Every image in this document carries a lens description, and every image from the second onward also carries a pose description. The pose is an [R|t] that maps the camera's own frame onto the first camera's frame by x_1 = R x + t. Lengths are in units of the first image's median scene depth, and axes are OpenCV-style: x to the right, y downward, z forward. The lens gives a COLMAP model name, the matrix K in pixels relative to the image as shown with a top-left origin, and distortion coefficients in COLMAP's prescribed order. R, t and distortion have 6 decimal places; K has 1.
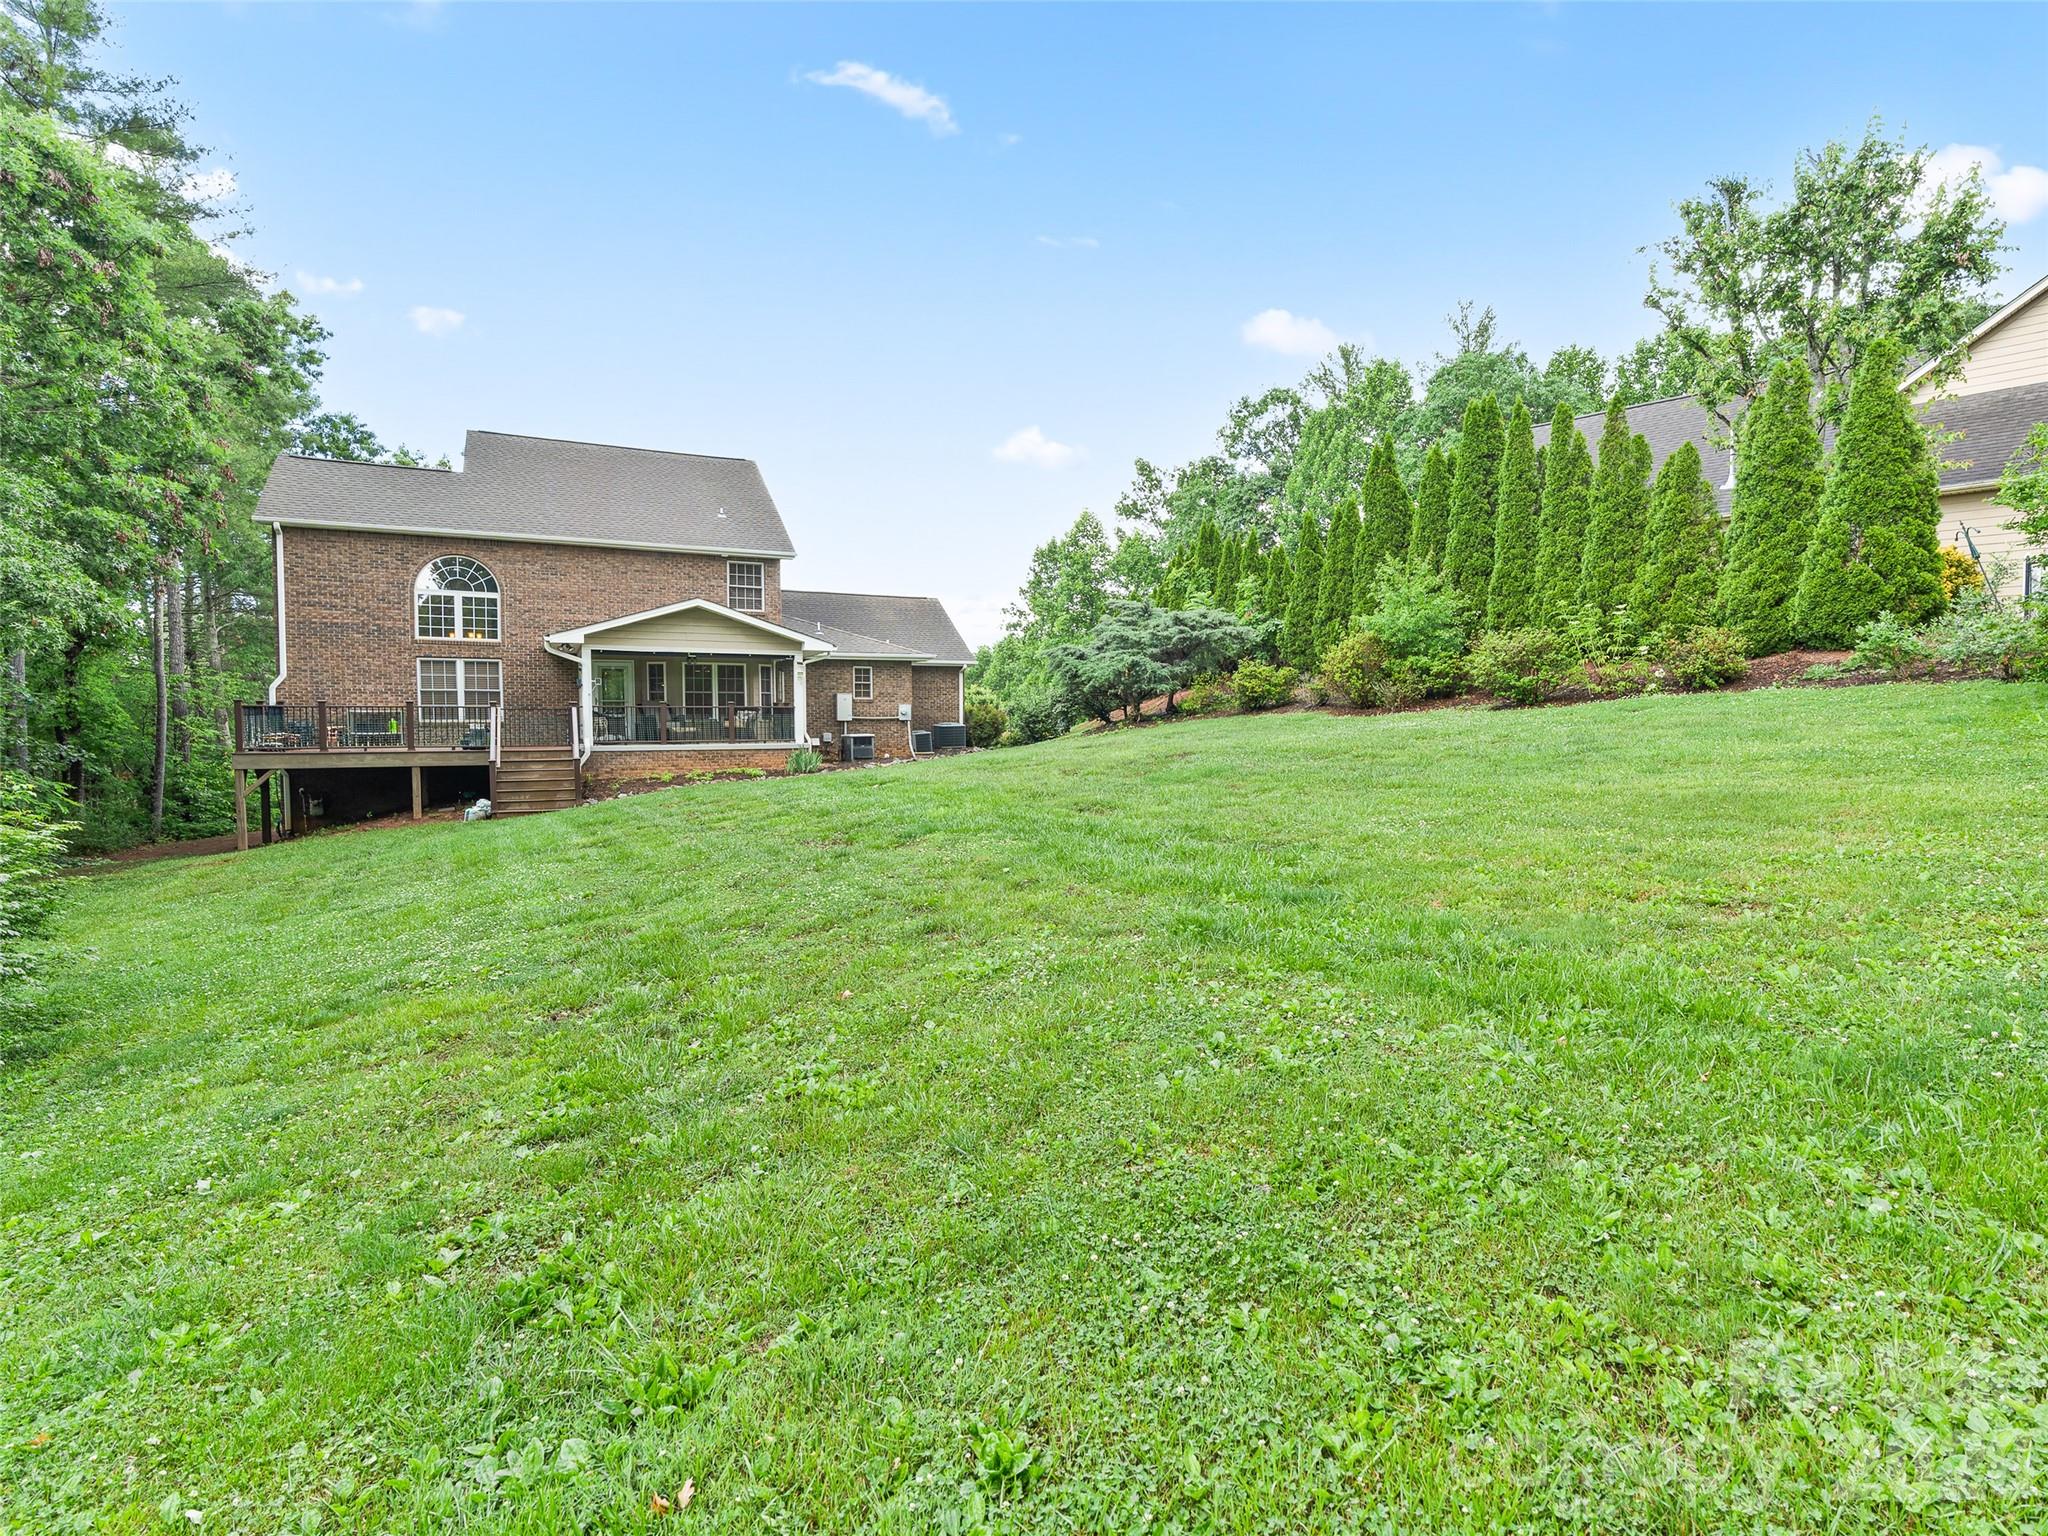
lens RADIAL K [[1048.0, 0, 1013.7], [0, 1048.0, 788.1], [0, 0, 1]] dist [-0.007550, 0.001798]
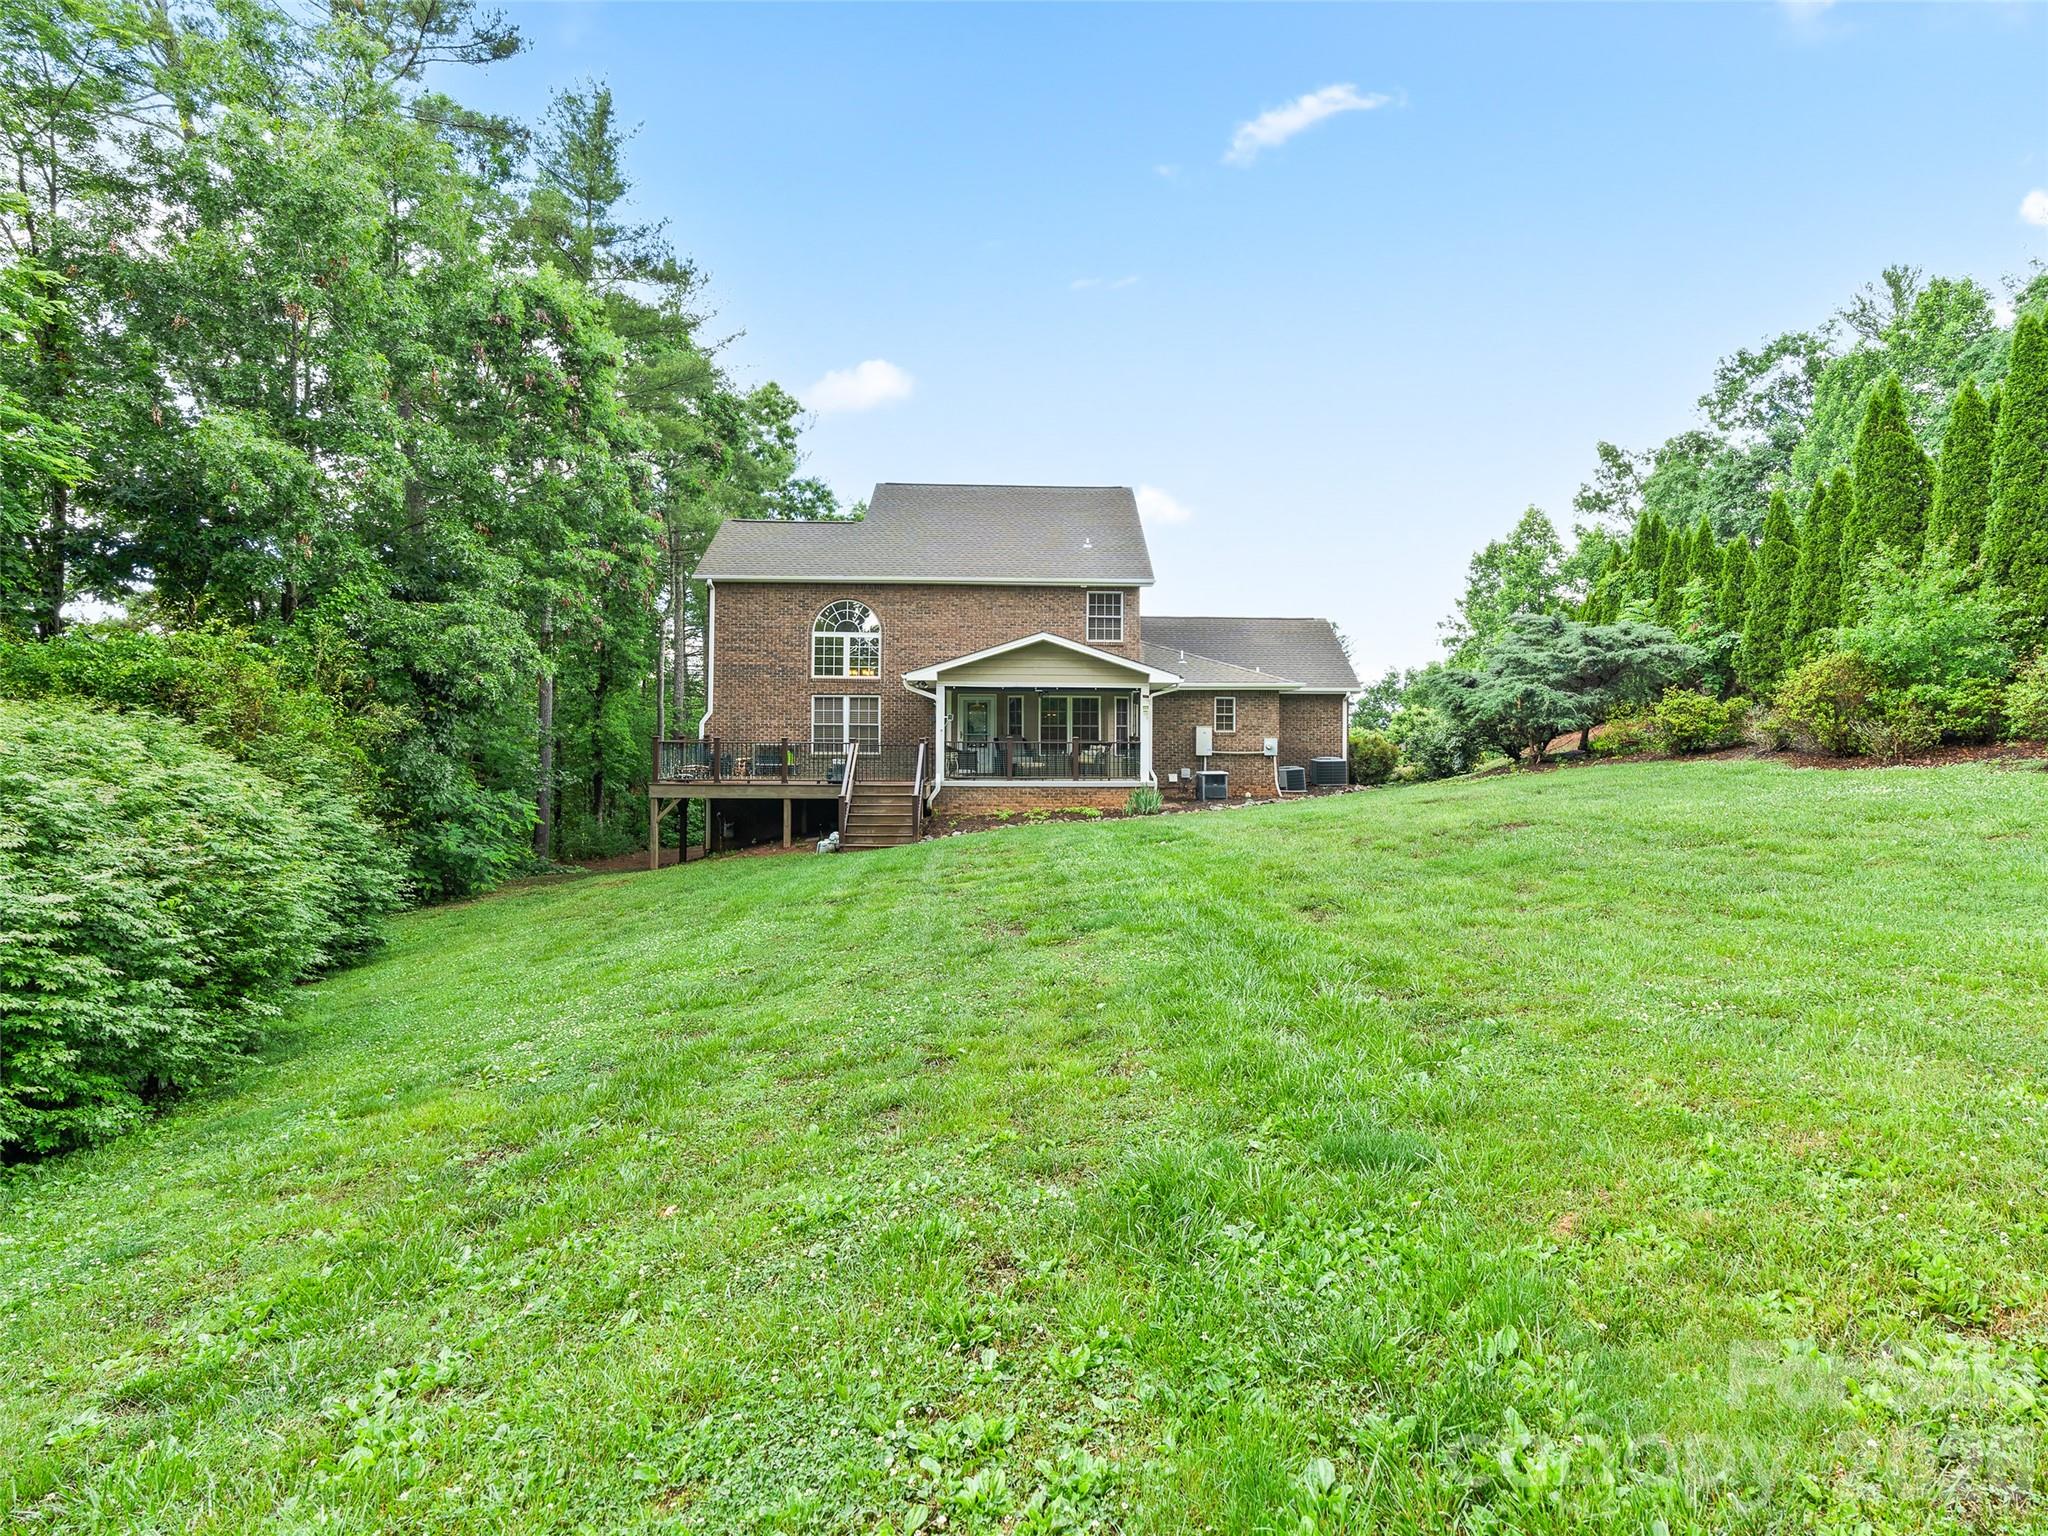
lens RADIAL K [[1070.8, 0, 1023.8], [0, 1070.8, 749.3], [0, 0, 1]] dist [-0.022848, 0.011811]
pose [[0.917245, 0.005794, -0.398282, 0.074355], [-0.027676, 0.998405, -0.049214, -0.020394], [0.397361, 0.056164, 0.915942, 0.075674]]
